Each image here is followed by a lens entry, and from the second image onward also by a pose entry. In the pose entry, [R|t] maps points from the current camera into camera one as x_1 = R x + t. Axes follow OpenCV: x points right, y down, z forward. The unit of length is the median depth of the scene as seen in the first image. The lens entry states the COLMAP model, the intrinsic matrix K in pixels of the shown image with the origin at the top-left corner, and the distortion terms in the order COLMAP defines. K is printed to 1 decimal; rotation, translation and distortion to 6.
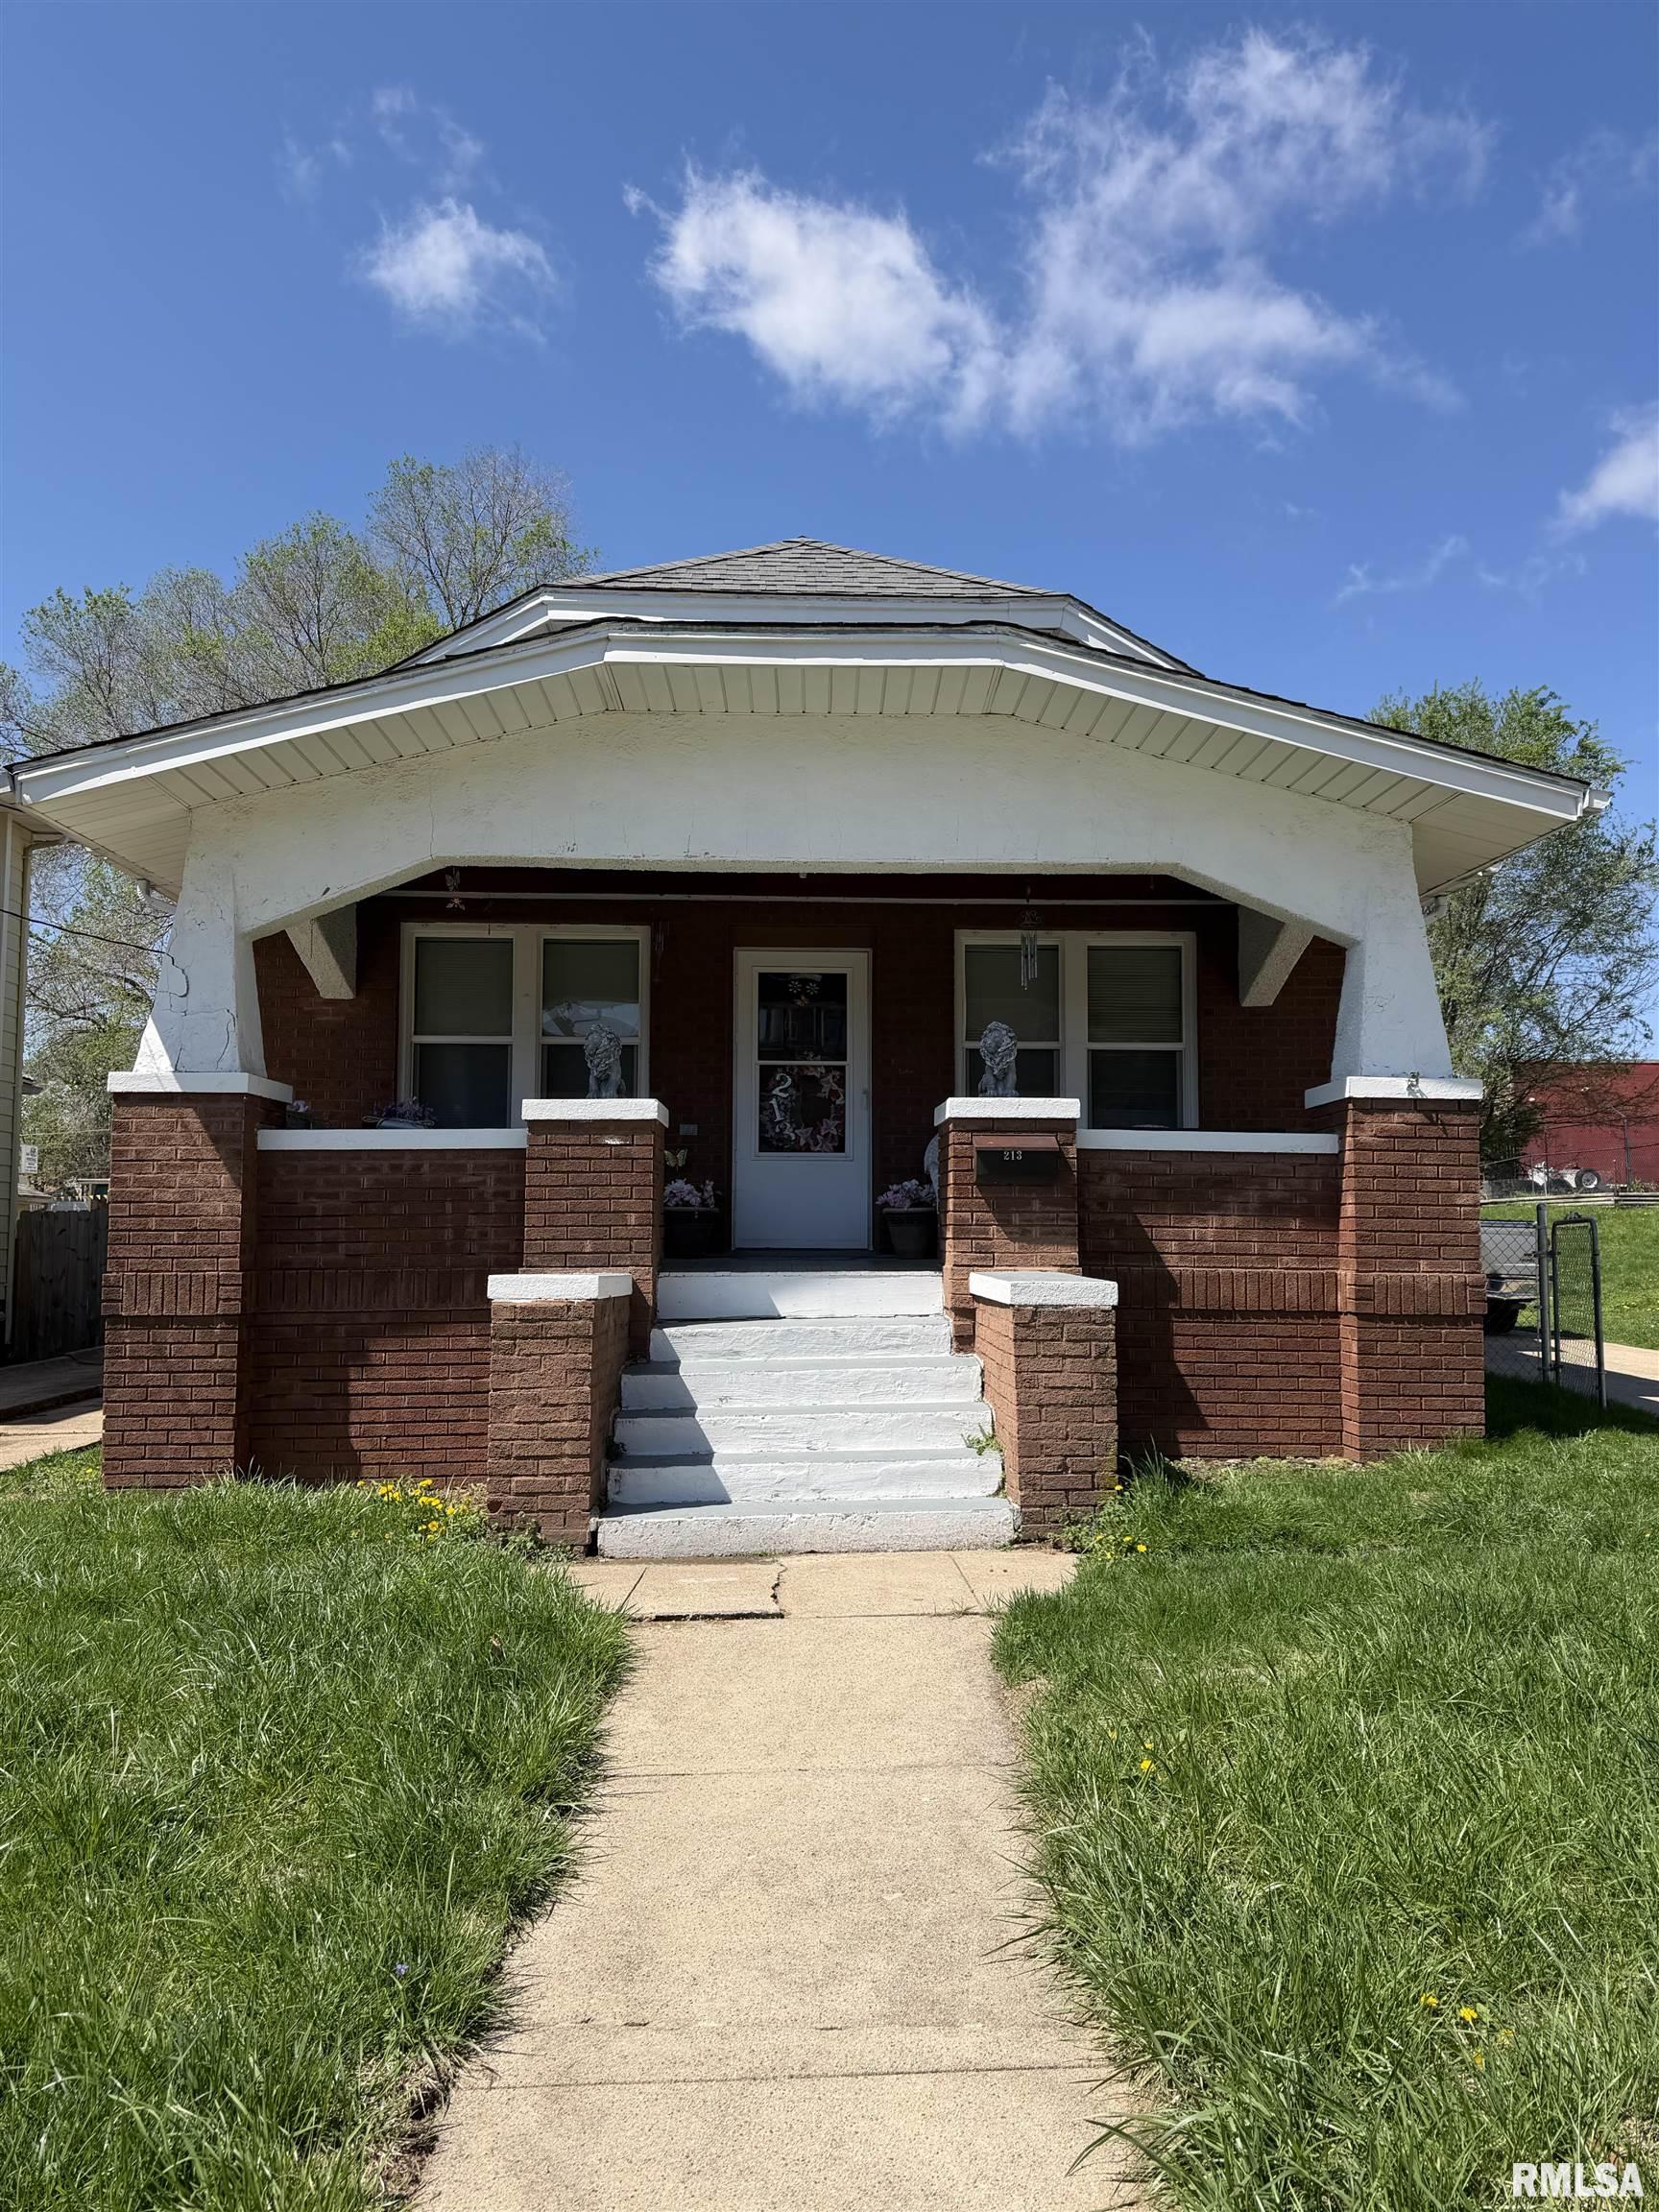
lens RADIAL K [[1556.3, 0, 829.2], [0, 1556.3, 1105.7], [0, 0, 1]] dist [0.004503, -0.000298]
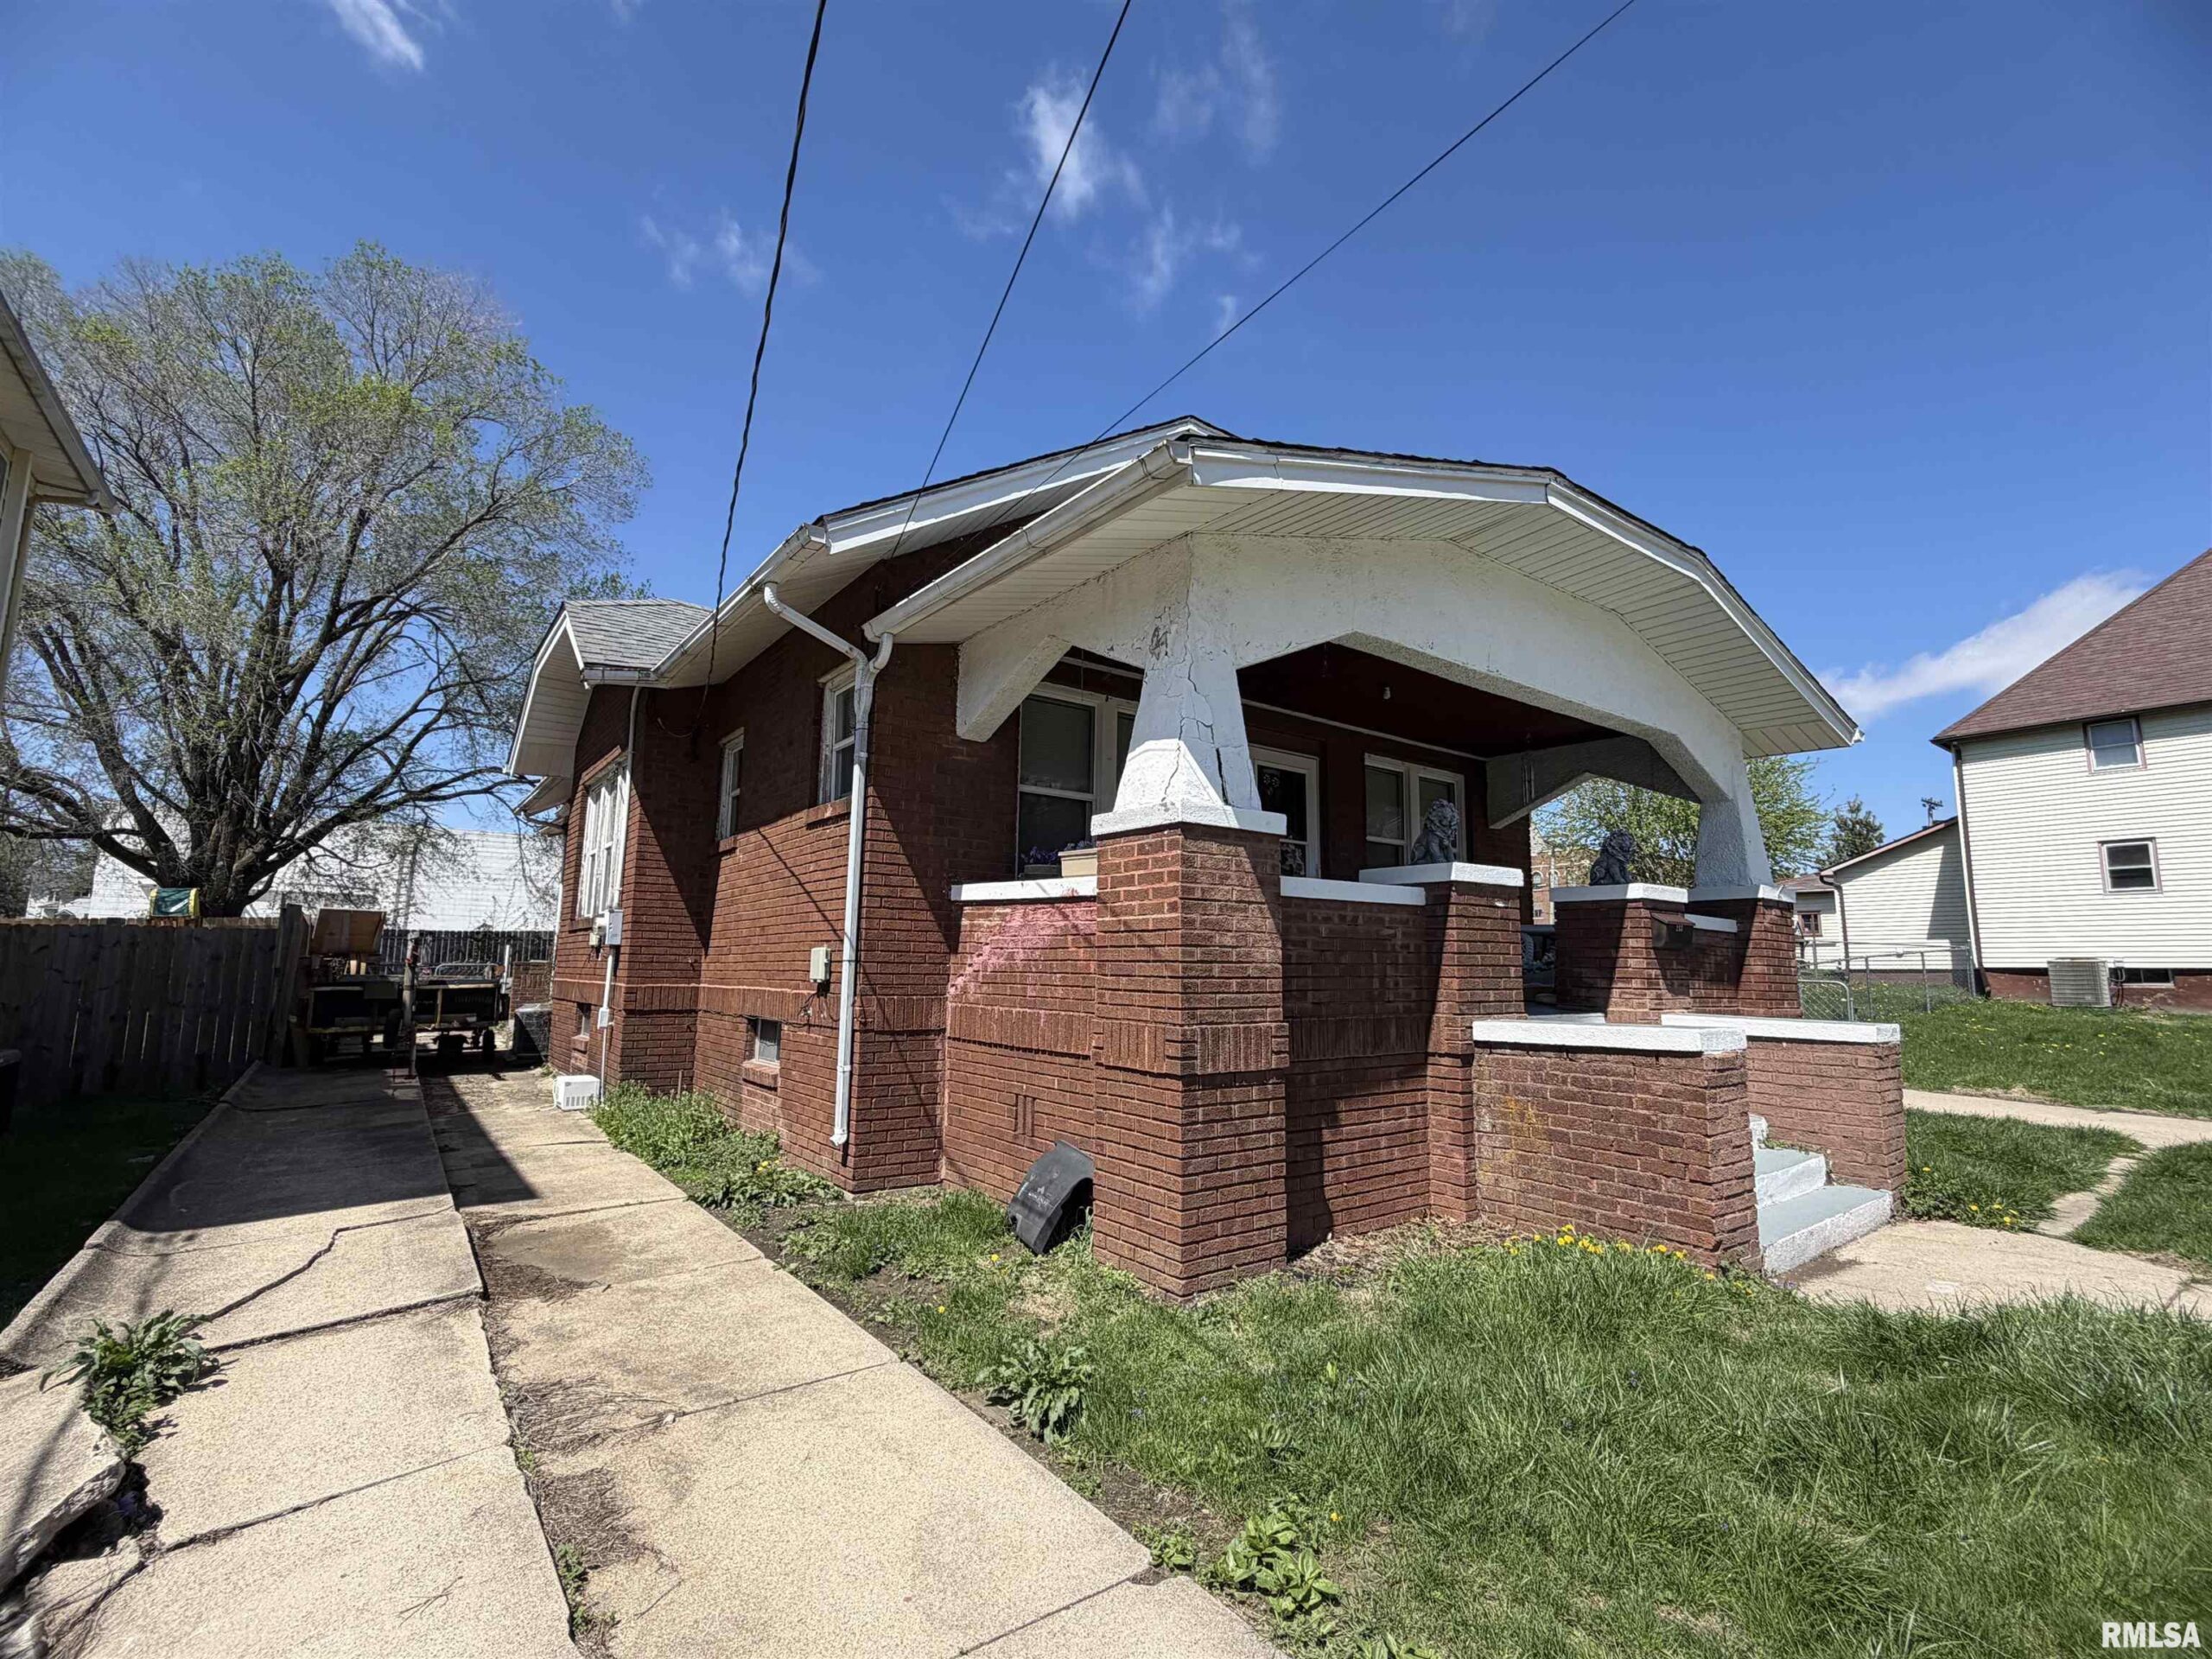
lens RADIAL K [[1005.2, 0, 1107.3], [0, 1005.2, 828.4], [0, 0, 1]] dist [-0.002887, -0.000045]
pose [[0.837965, 0.090963, 0.538089, -0.796587], [-0.066677, 0.995689, -0.064484, 0.034535], [-0.541635, 0.018157, 0.840418, 0.530319]]
